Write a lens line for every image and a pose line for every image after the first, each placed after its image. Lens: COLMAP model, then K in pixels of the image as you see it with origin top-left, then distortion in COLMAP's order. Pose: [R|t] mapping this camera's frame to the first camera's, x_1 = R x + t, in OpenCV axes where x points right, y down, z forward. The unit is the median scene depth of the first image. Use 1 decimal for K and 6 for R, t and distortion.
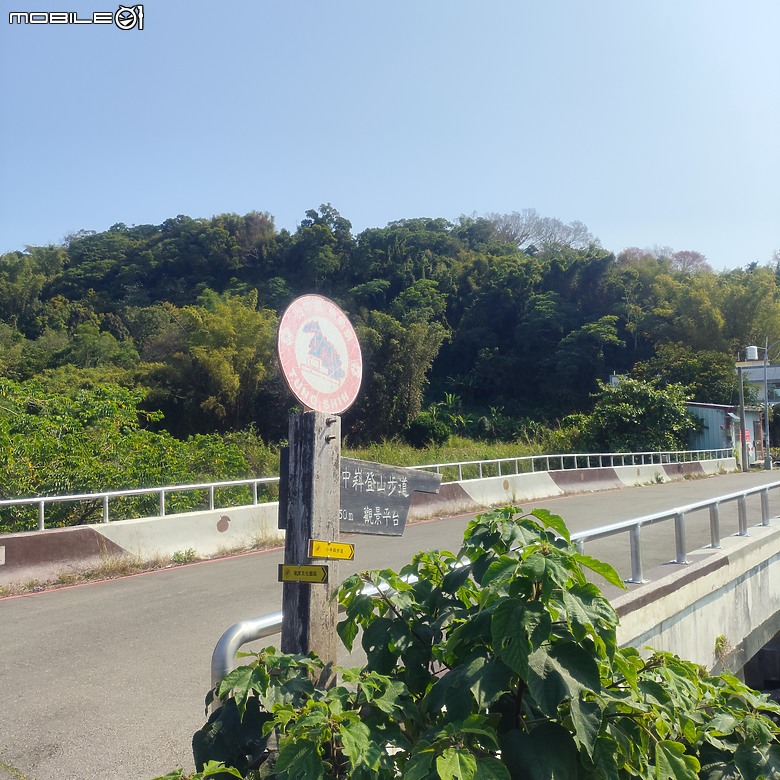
lens RADIAL K [[743.2, 0, 390.8], [0, 743.2, 390.4], [0, 0, 1]] dist [0.087281, 0.000000]
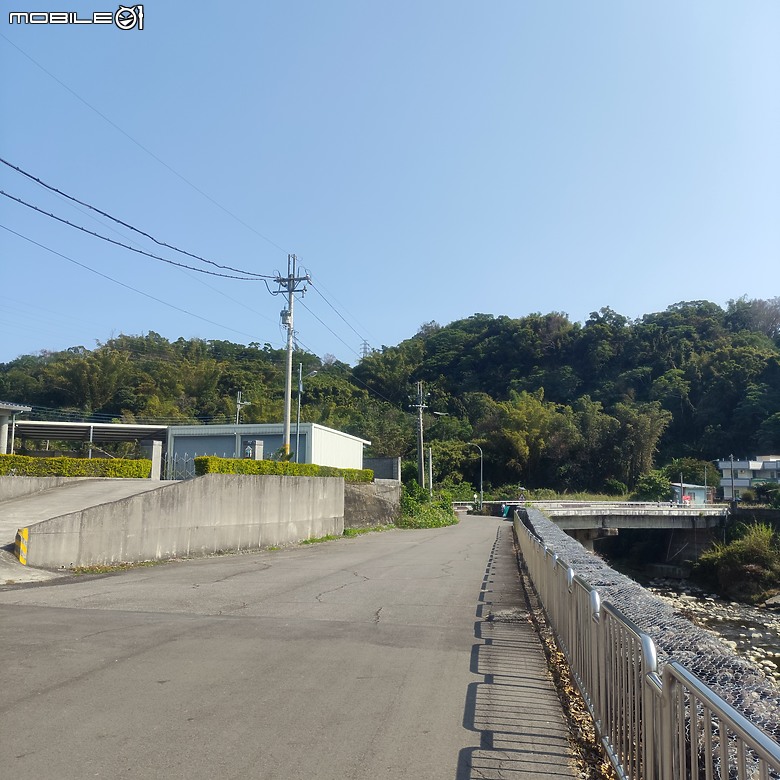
lens RADIAL K [[743.2, 0, 390.1], [0, 743.2, 389.3], [0, 0, 1]] dist [0.087281, 0.000000]
pose [[0.907627, -0.020943, -0.419254, 0.121160], [0.000182, 0.998774, -0.049500, -0.037011], [0.419777, 0.044851, 0.906519, -0.361895]]
